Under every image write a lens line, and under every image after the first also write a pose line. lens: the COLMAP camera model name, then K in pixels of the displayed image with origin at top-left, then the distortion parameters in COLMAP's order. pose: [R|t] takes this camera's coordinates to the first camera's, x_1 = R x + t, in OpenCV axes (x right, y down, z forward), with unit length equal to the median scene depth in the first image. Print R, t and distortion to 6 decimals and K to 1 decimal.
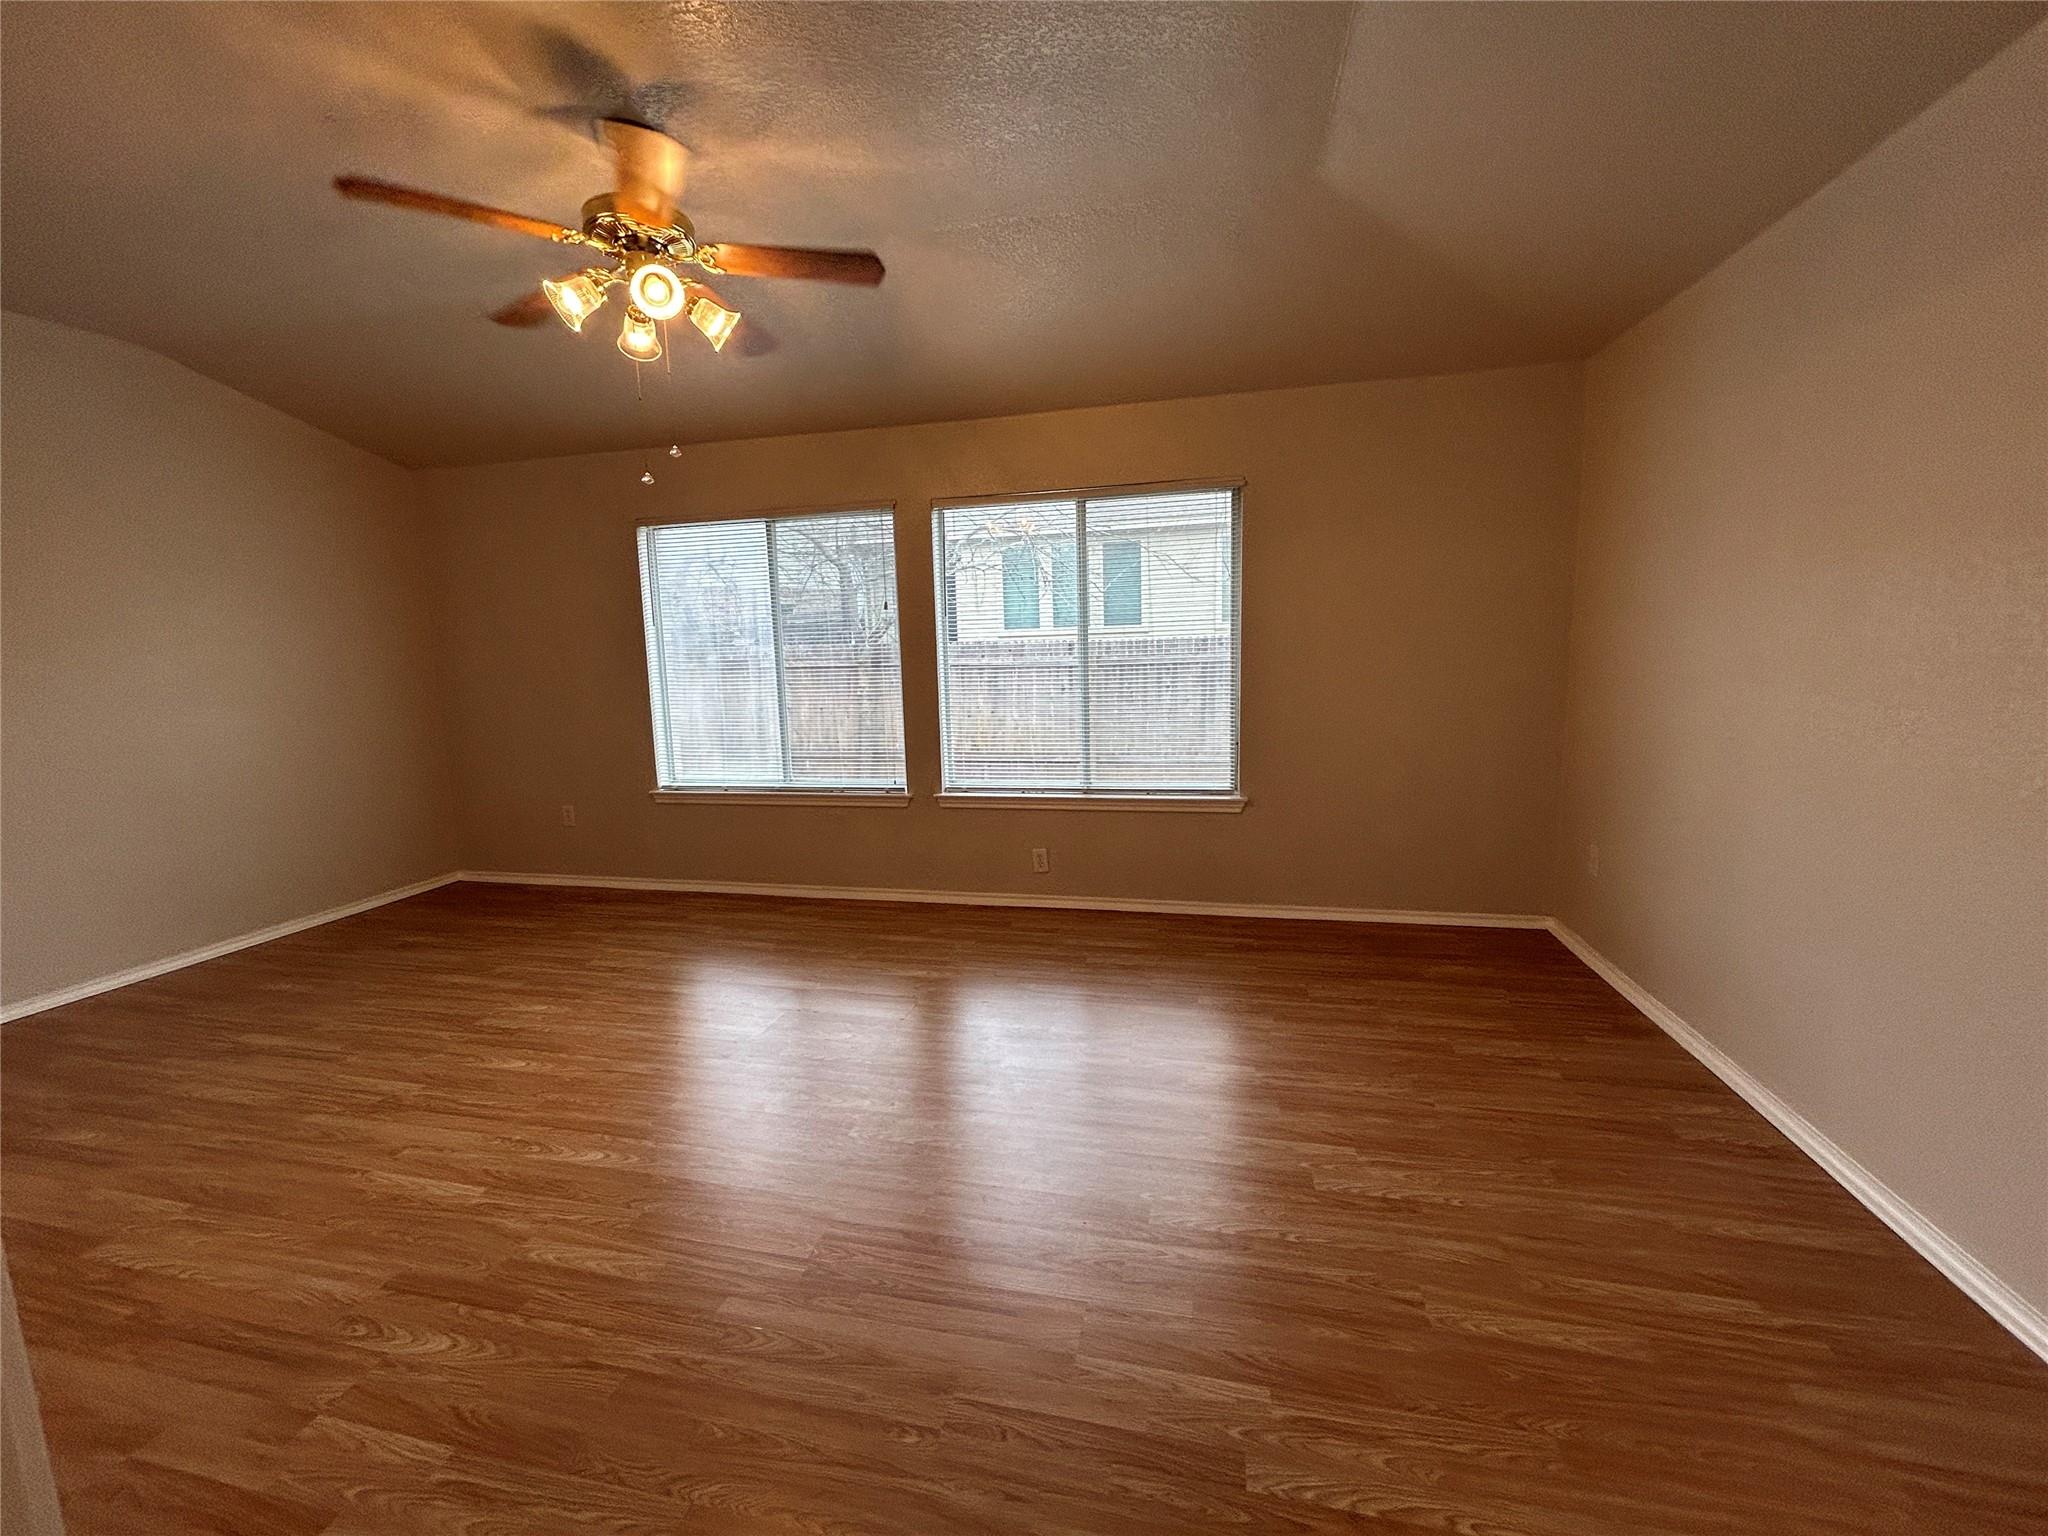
lens RADIAL K [[823.7, 0, 1014.8], [0, 823.7, 765.1], [0, 0, 1]] dist [-0.001205, -0.000078]
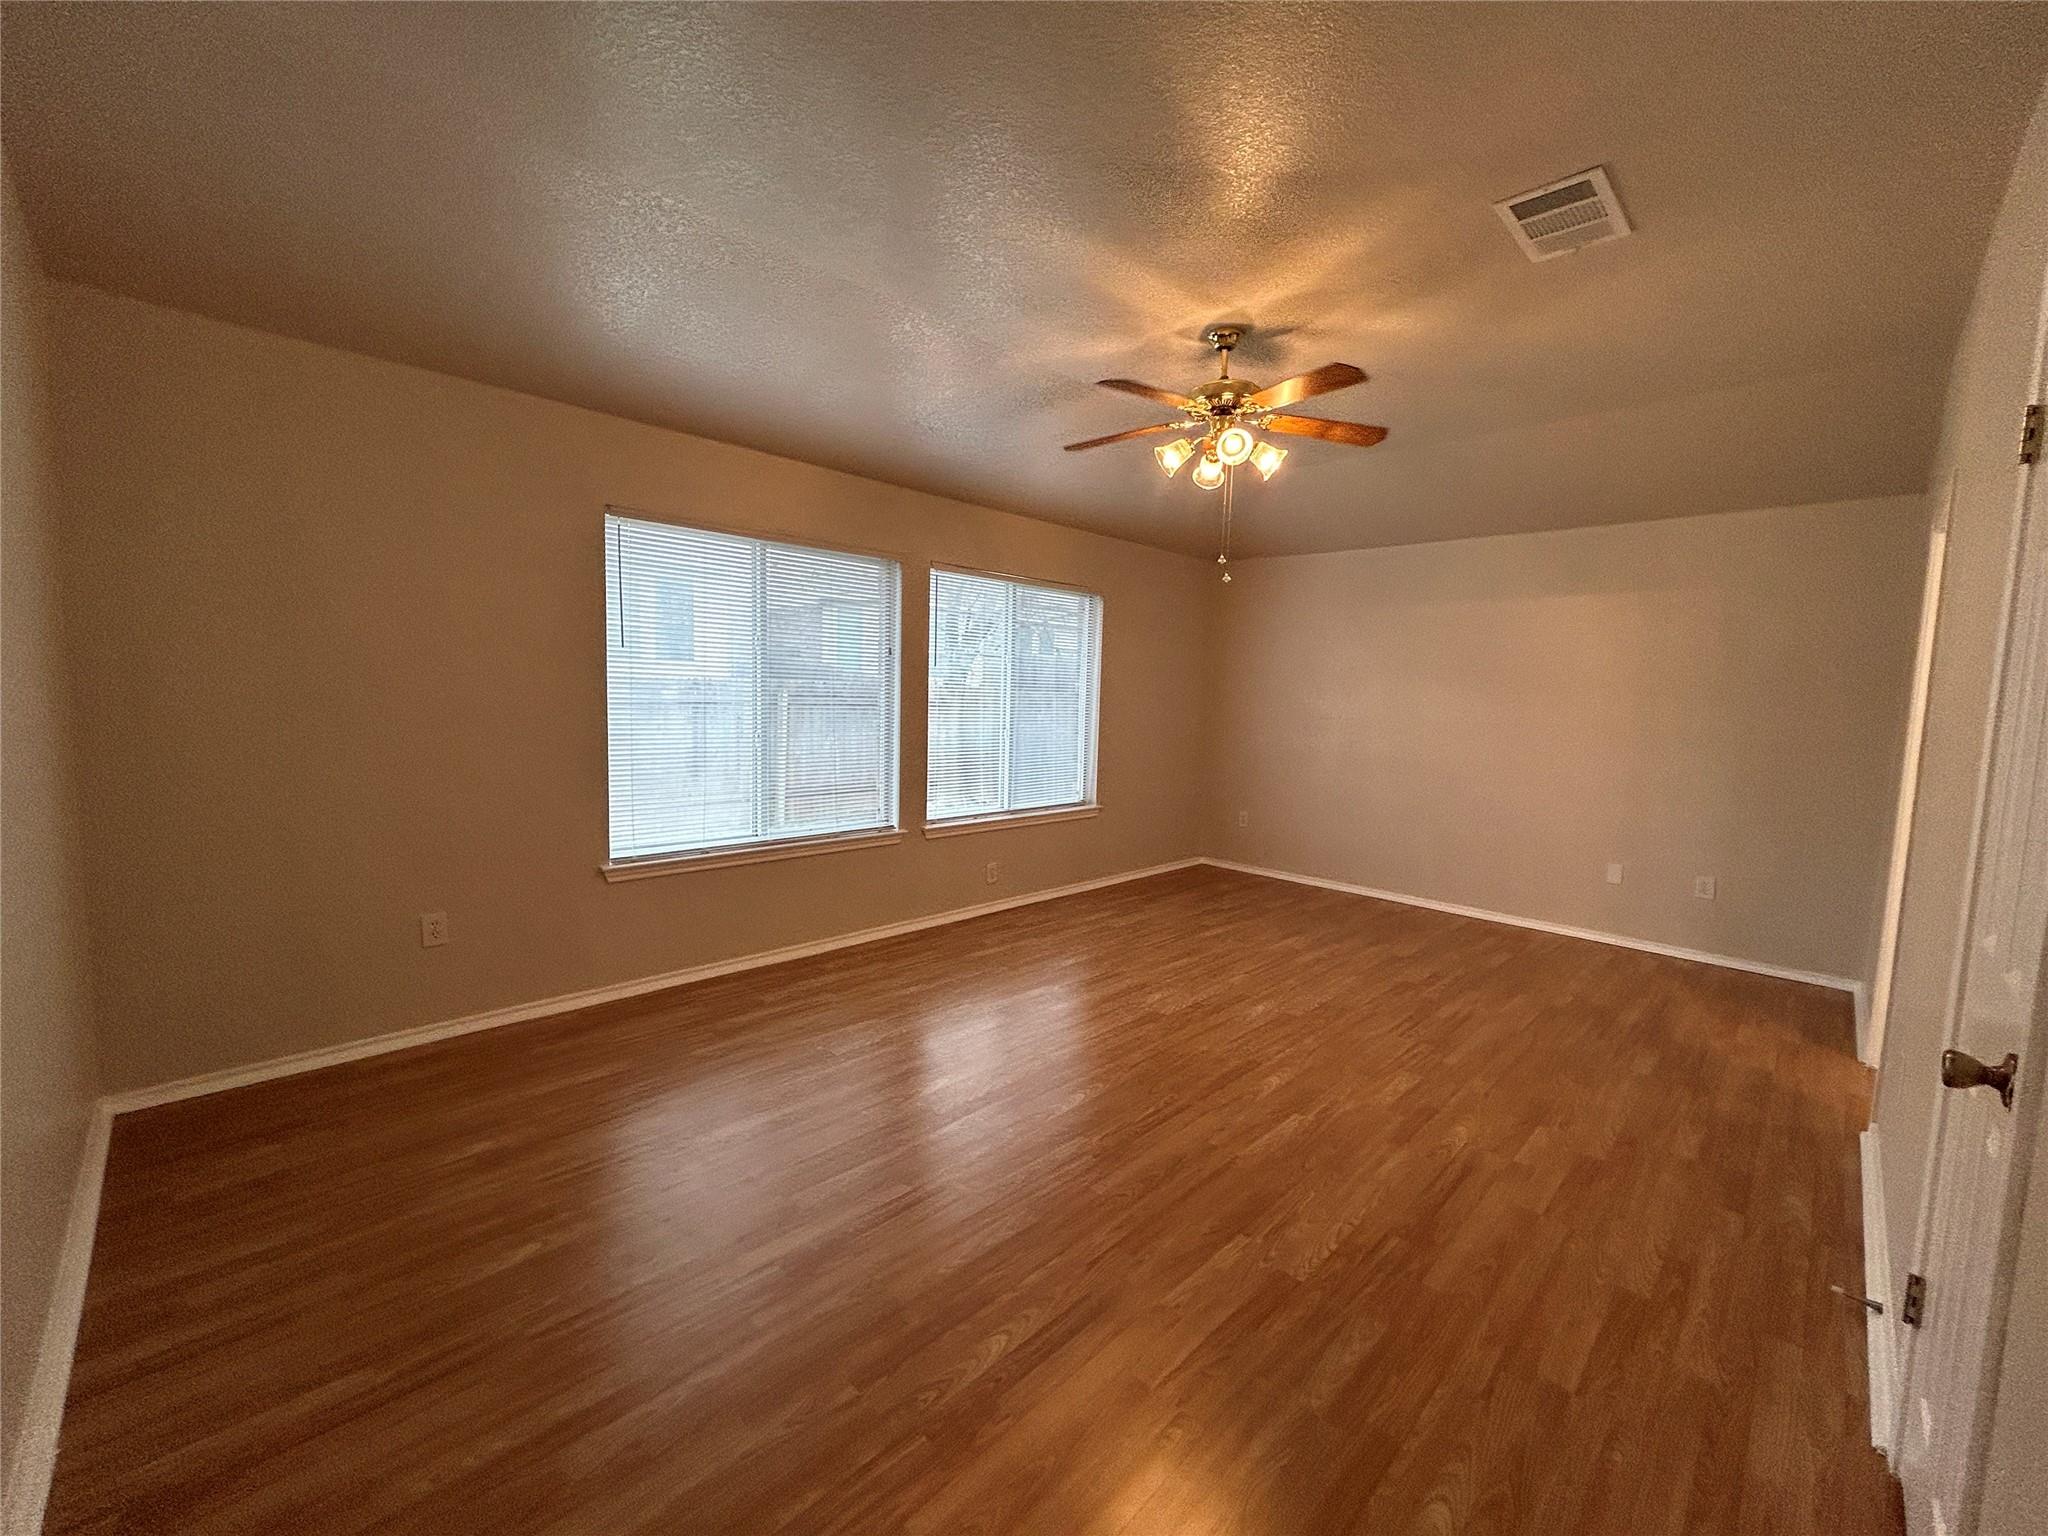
lens RADIAL K [[823.7, 0, 1038.2], [0, 823.7, 766.5], [0, 0, 1]] dist [-0.001205, -0.000078]
pose [[0.520778, -0.036797, 0.852899, -0.959097], [0.072414, 0.997374, -0.001185, -0.032897], [-0.850615, 0.062379, 0.522075, 0.307512]]
